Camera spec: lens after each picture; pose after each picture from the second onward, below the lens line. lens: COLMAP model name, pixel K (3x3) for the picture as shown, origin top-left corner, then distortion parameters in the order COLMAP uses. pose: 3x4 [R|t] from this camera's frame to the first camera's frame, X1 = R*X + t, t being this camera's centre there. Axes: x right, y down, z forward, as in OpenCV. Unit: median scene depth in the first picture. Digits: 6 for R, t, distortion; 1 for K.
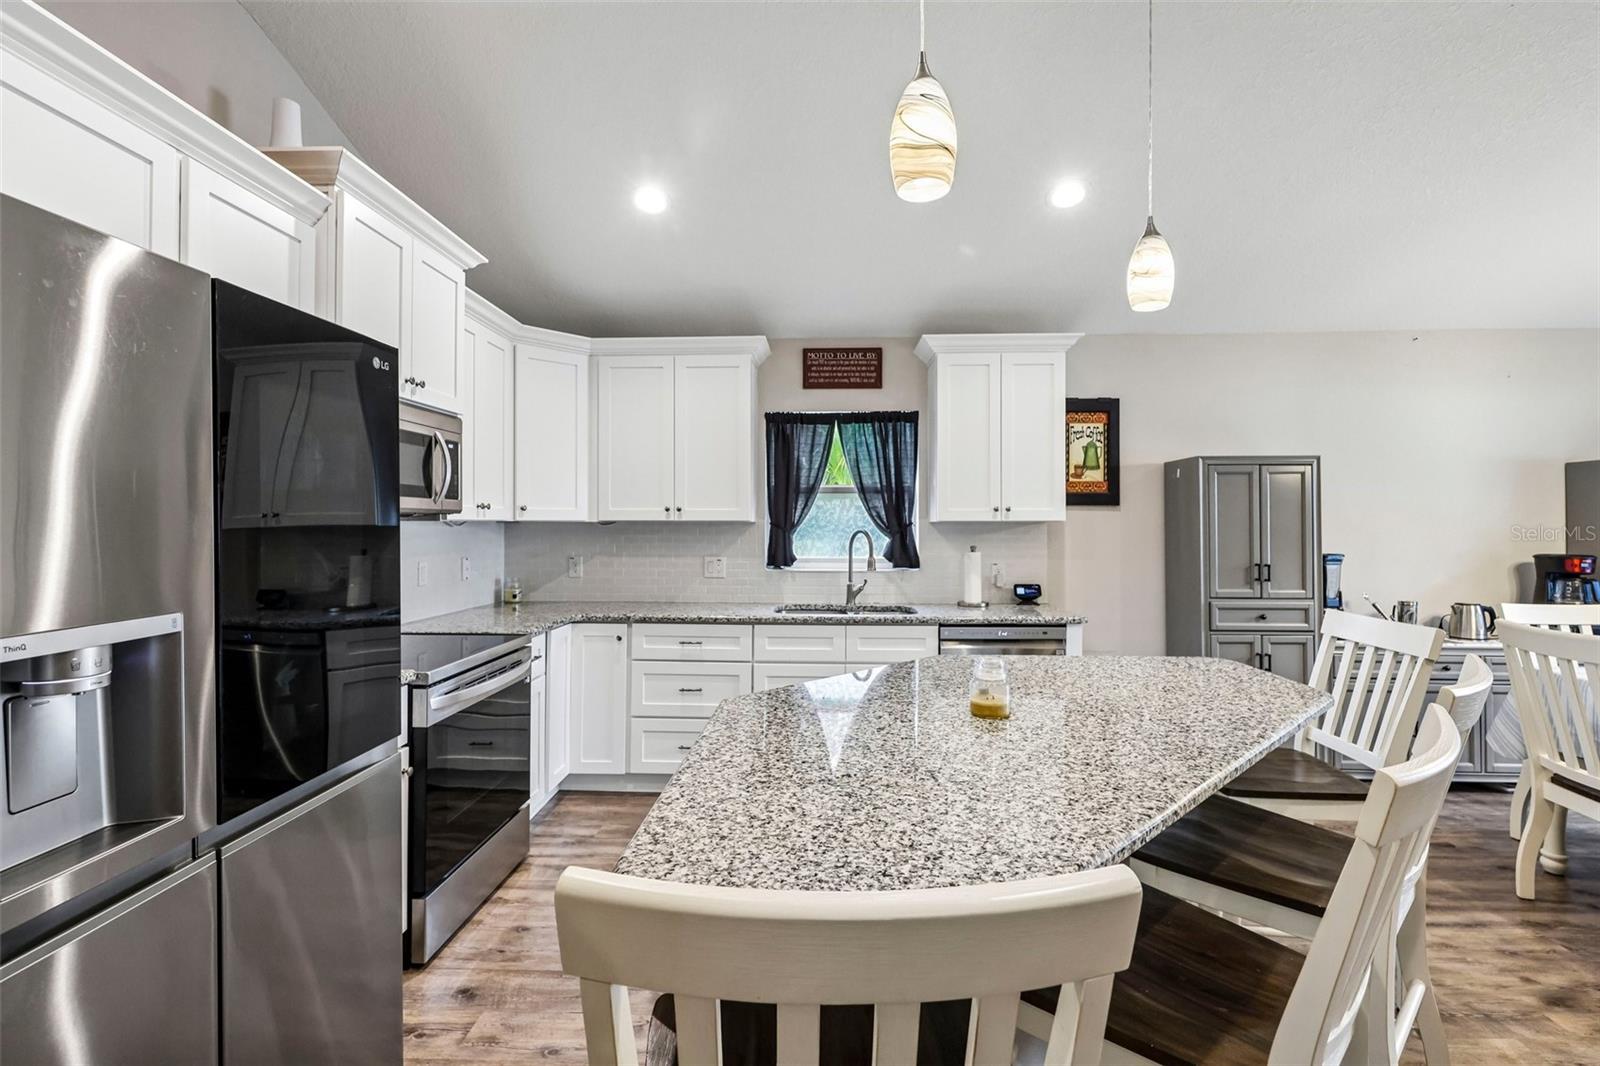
lens RADIAL K [[728.2, 0, 799.9], [0, 728.2, 522.0], [0, 0, 1]] dist [0.007418, -0.000202]
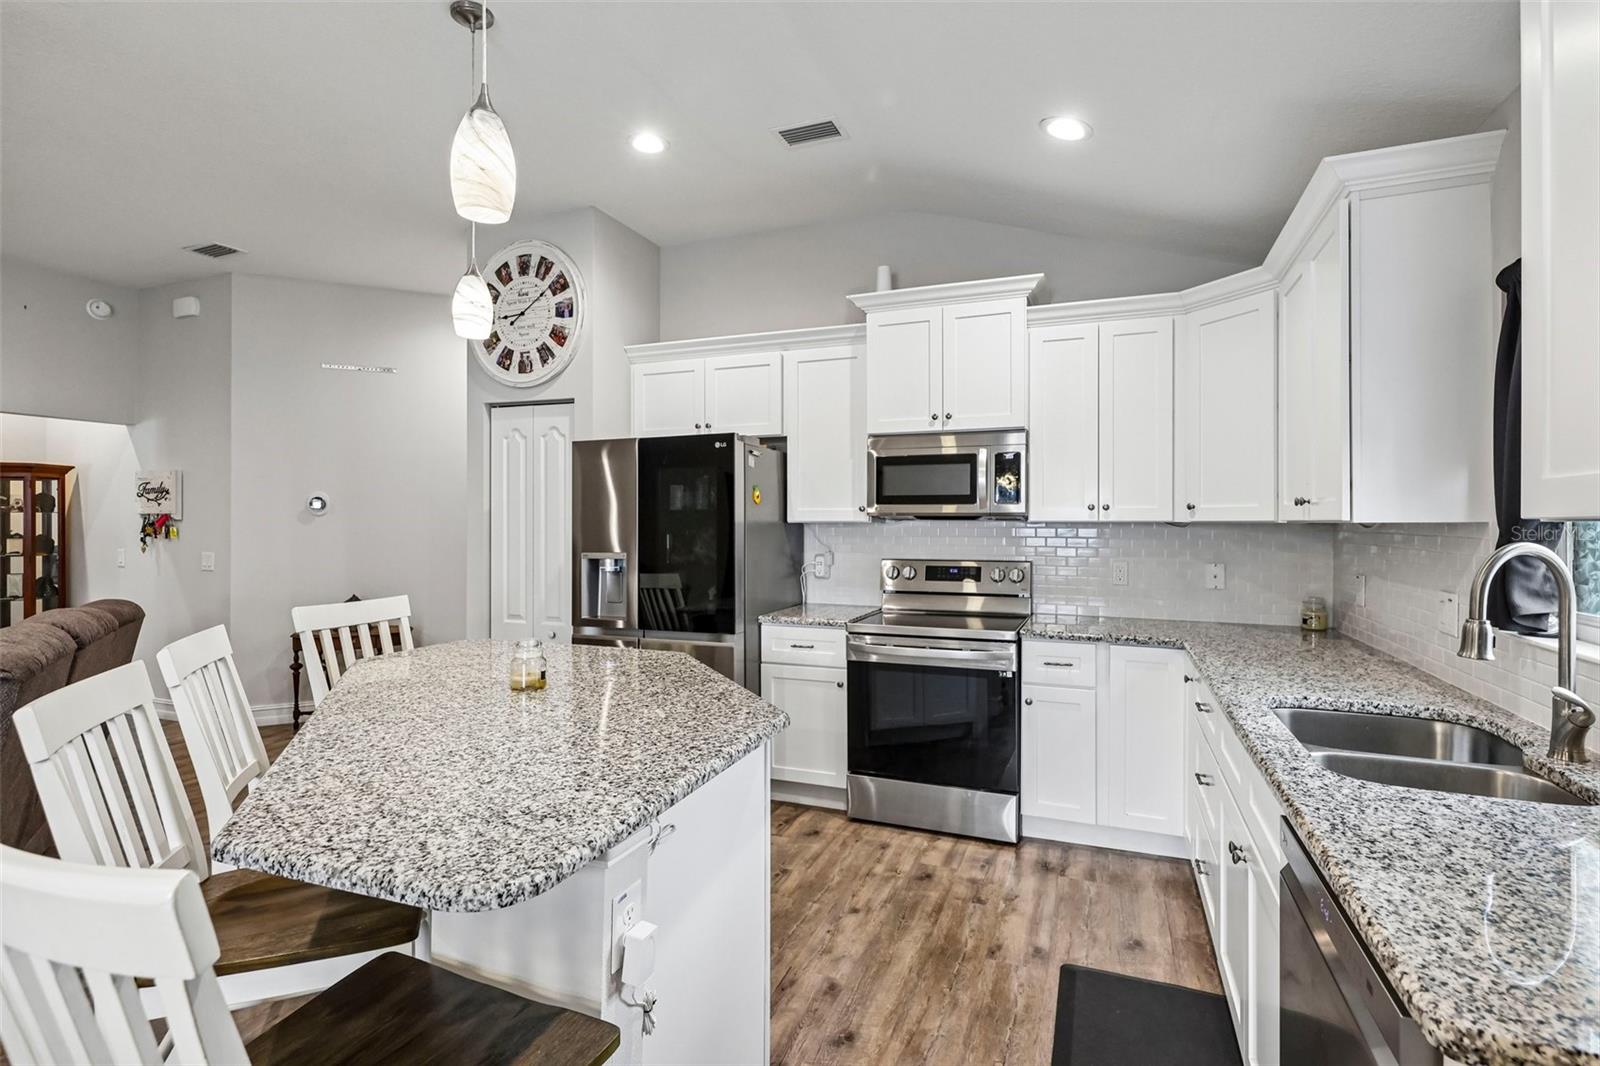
lens RADIAL K [[767.4, 0, 797.8], [0, 767.4, 520.8], [0, 0, 1]] dist [0.011777, -0.004170]
pose [[-0.332171, -0.004714, -0.943208, 0.545236], [0.001289, 0.999984, -0.005452, 0.001443], [0.943218, -0.003026, -0.332159, 0.773954]]
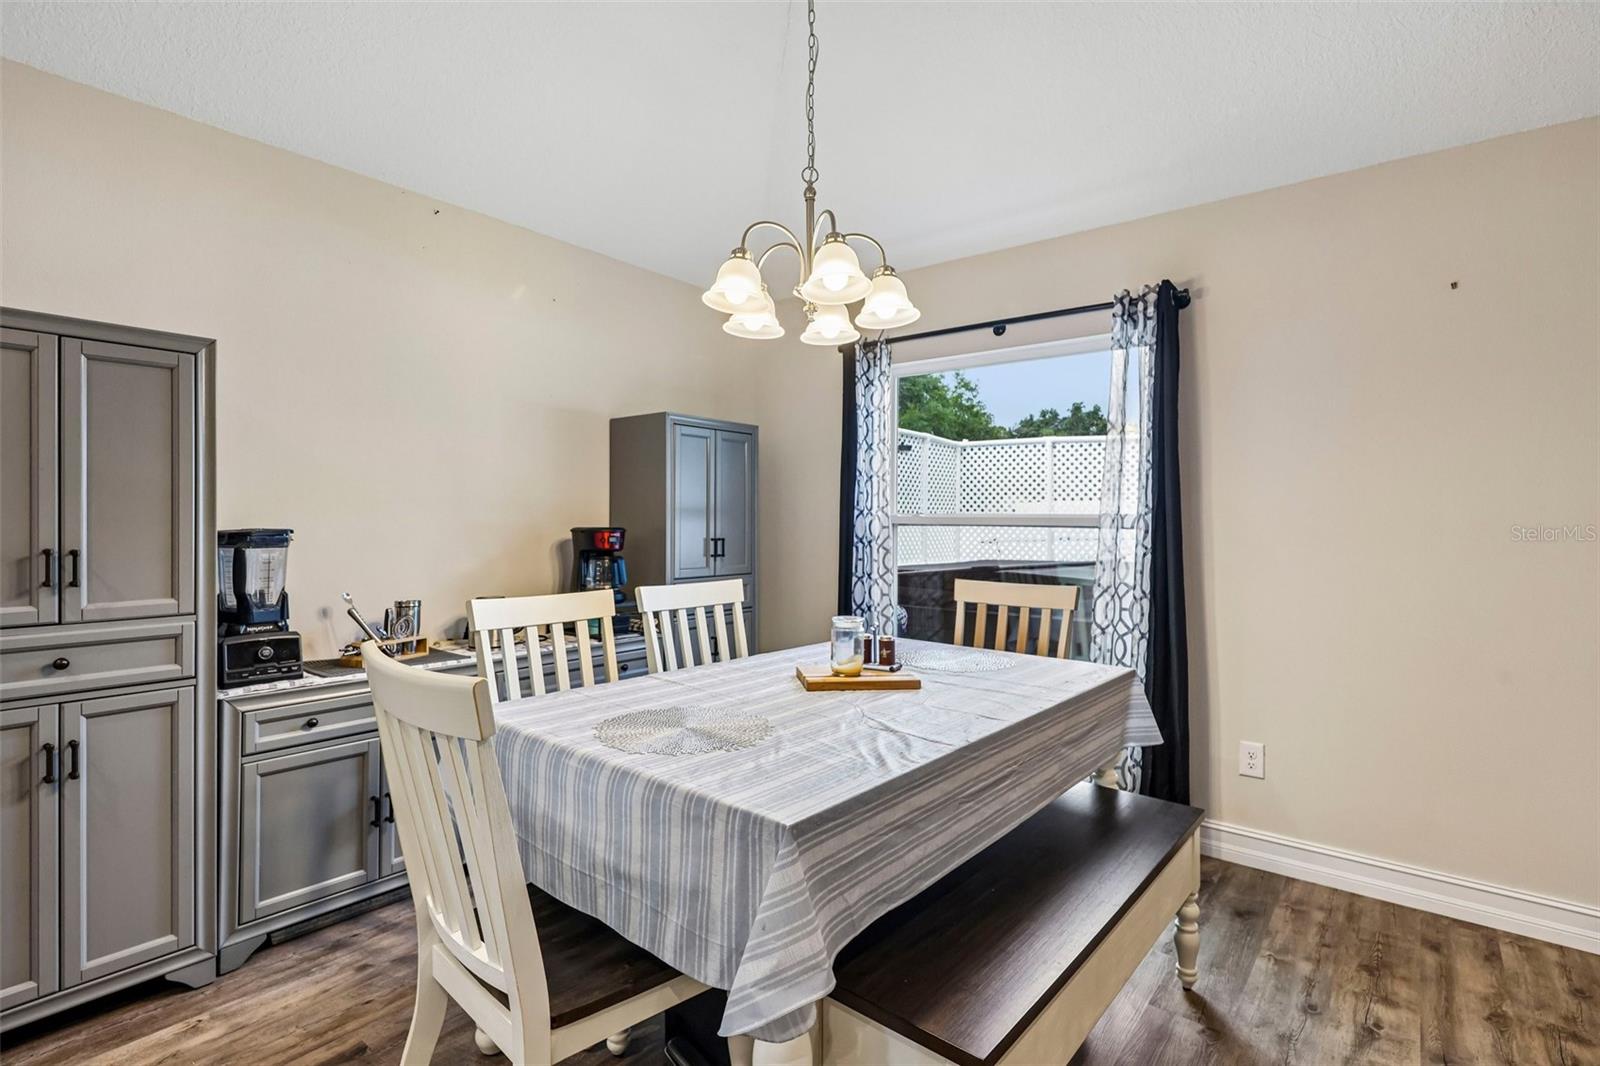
lens RADIAL K [[767.4, 0, 814.5], [0, 767.4, 527.4], [0, 0, 1]] dist [0.011777, -0.004170]
pose [[0.589126, -0.005495, 0.808022, 0.466024], [-0.010345, 0.999844, 0.014343, 0.027766], [-0.807975, -0.016809, 0.588977, 0.290334]]
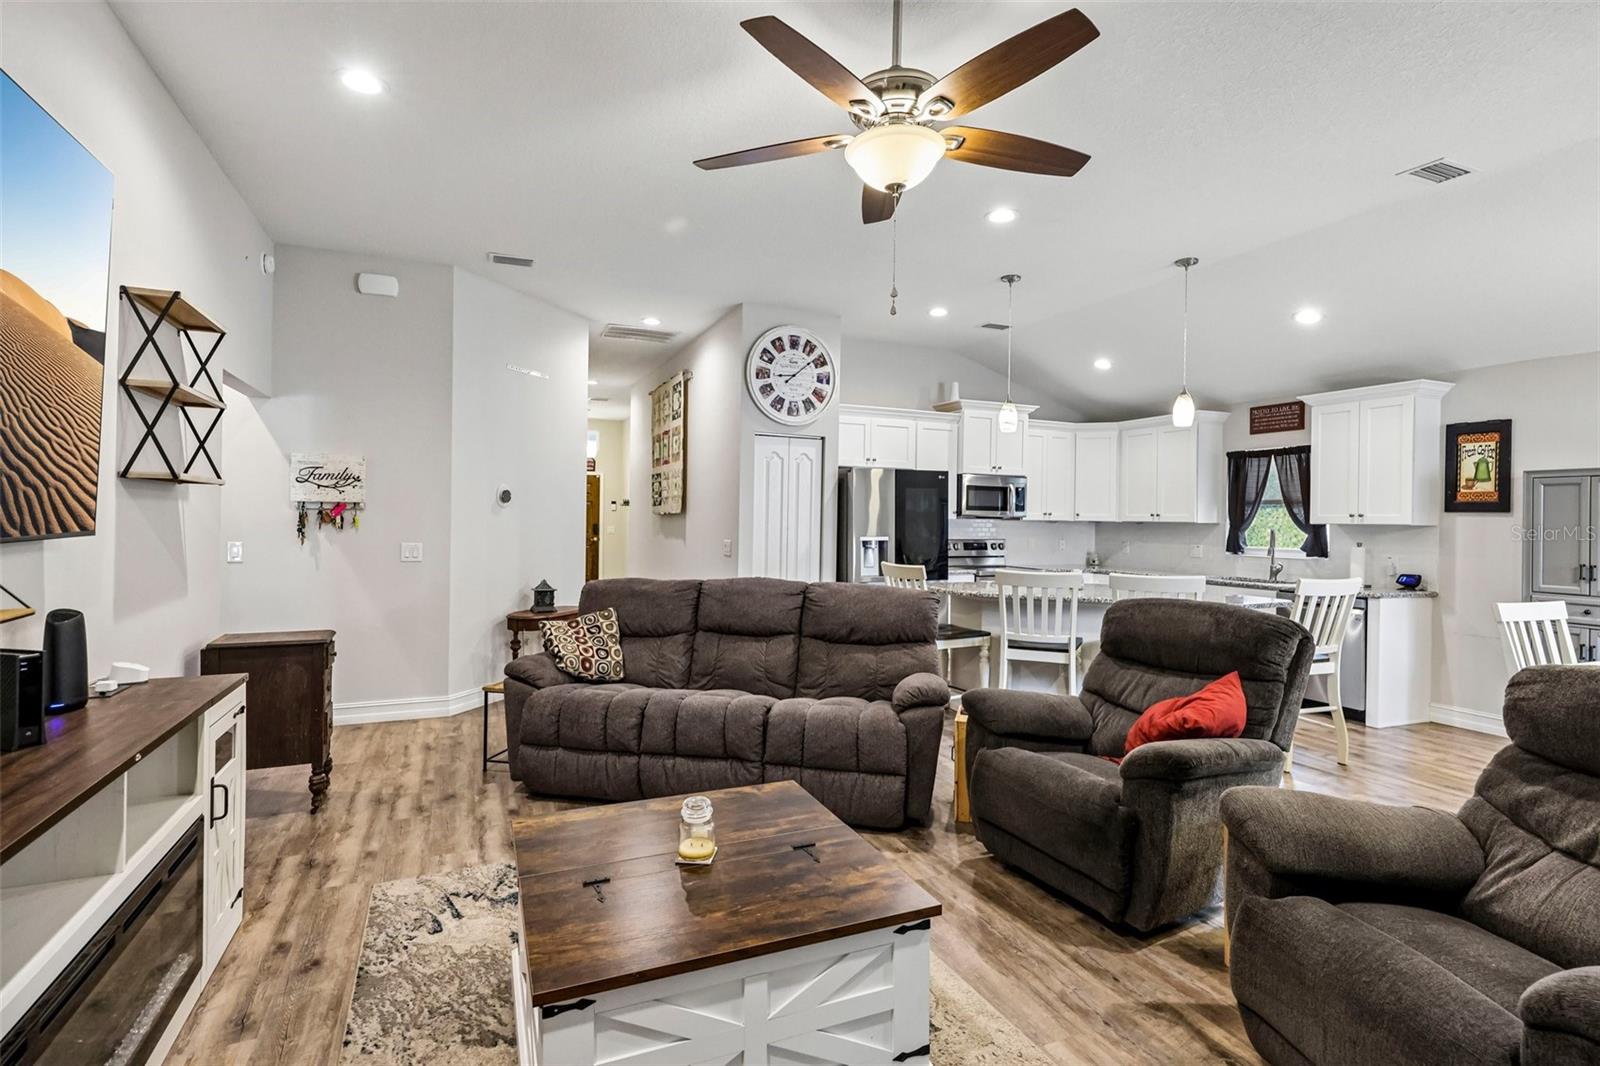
lens RADIAL K [[767.4, 0, 793.7], [0, 767.4, 518.1], [0, 0, 1]] dist [0.011777, -0.004170]
pose [[0.432640, 0.005639, -0.901549, 1.053815], [-0.010547, 0.999944, 0.001193, -0.002799], [0.901505, 0.008993, 0.432675, -0.546198]]
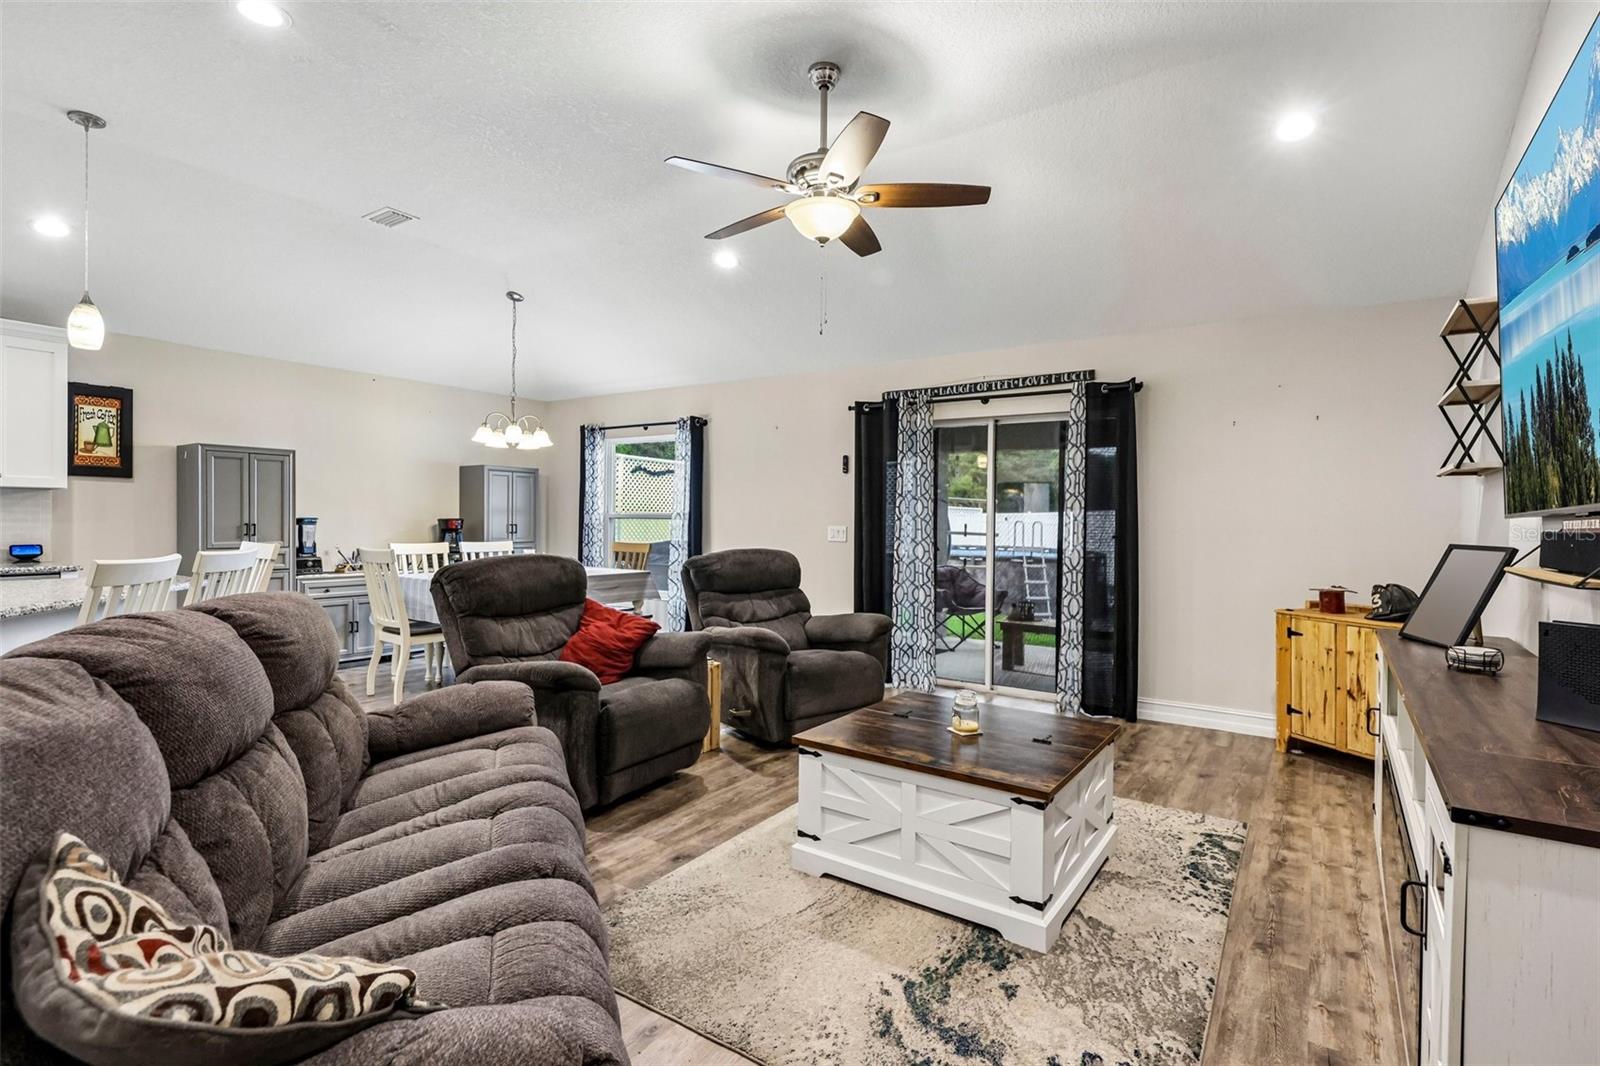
lens RADIAL K [[767.4, 0, 796.4], [0, 767.4, 524.0], [0, 0, 1]] dist [0.011777, -0.004170]
pose [[0.529626, -0.000580, 0.848231, -0.065947], [-0.014238, 0.999853, 0.009573, 0.025871], [-0.848112, -0.017148, 0.529540, -0.617843]]
